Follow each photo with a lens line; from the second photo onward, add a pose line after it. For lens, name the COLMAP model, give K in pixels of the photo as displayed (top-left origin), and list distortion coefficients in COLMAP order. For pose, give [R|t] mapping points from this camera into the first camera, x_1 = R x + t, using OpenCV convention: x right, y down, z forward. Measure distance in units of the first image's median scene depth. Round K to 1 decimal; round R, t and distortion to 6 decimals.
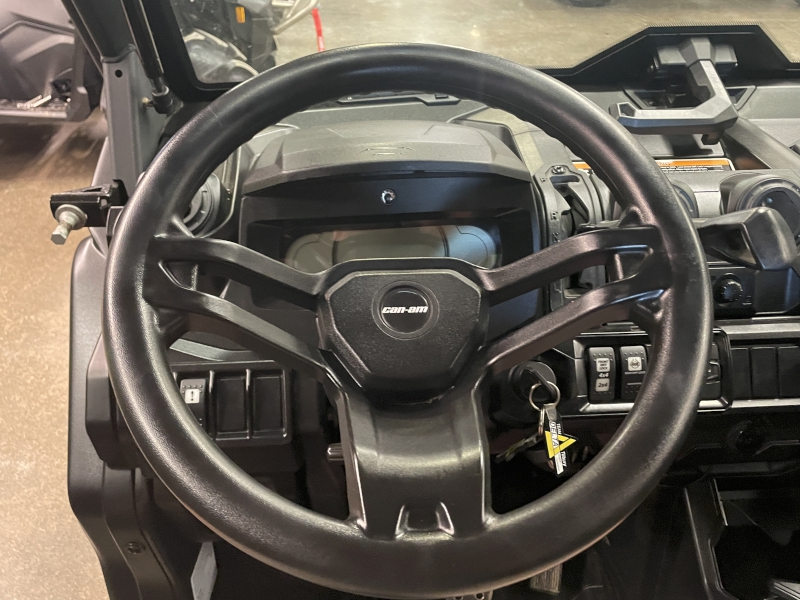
lens RADIAL K [[708.0, 0, 400.0], [0, 708.0, 300.0], [0, 0, 1]] dist [0.097875, -0.094518]
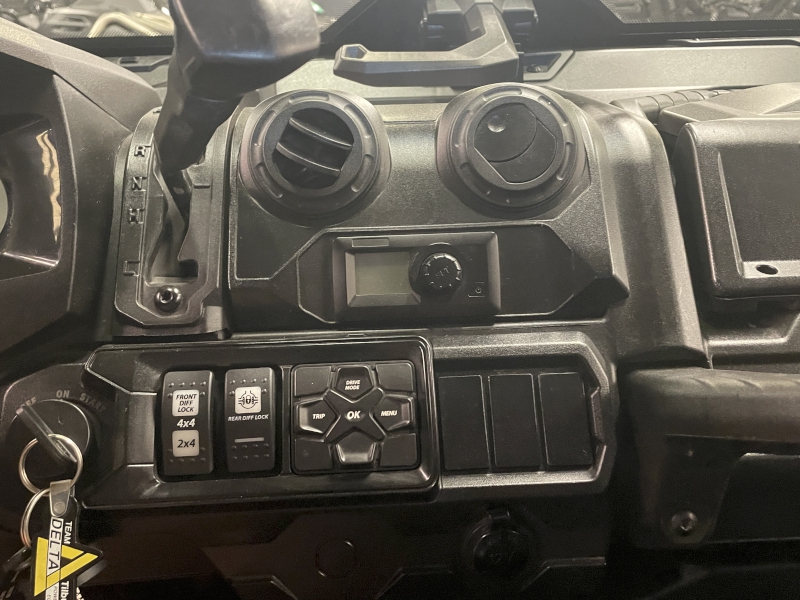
lens RADIAL K [[708.0, 0, 400.0], [0, 708.0, 300.0], [0, 0, 1]] dist [0.097875, -0.094518]
pose [[0.999279, -0.020628, -0.031888, 0.457193], [0.013244, 0.976199, -0.216471, 0.131969], [0.035595, 0.215892, 0.975768, 0.478411]]
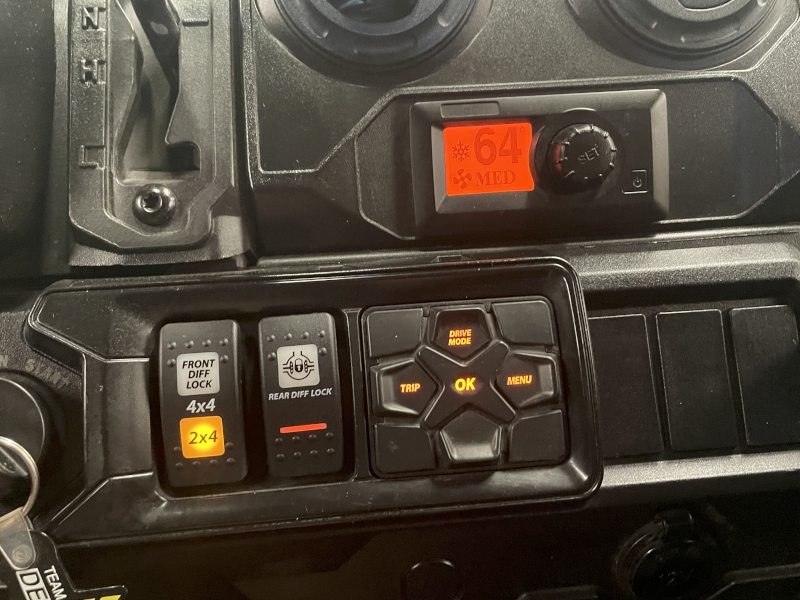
lens RADIAL K [[712.5, 0, 400.0], [0, 712.5, 300.0], [0, 0, 1]] dist [0.088325, -0.140685]
pose [[0.999113, -0.041554, 0.006860, 0.373453], [0.041999, 0.995192, -0.088479, 0.089816], [-0.003151, 0.088689, 0.996054, 0.670762]]
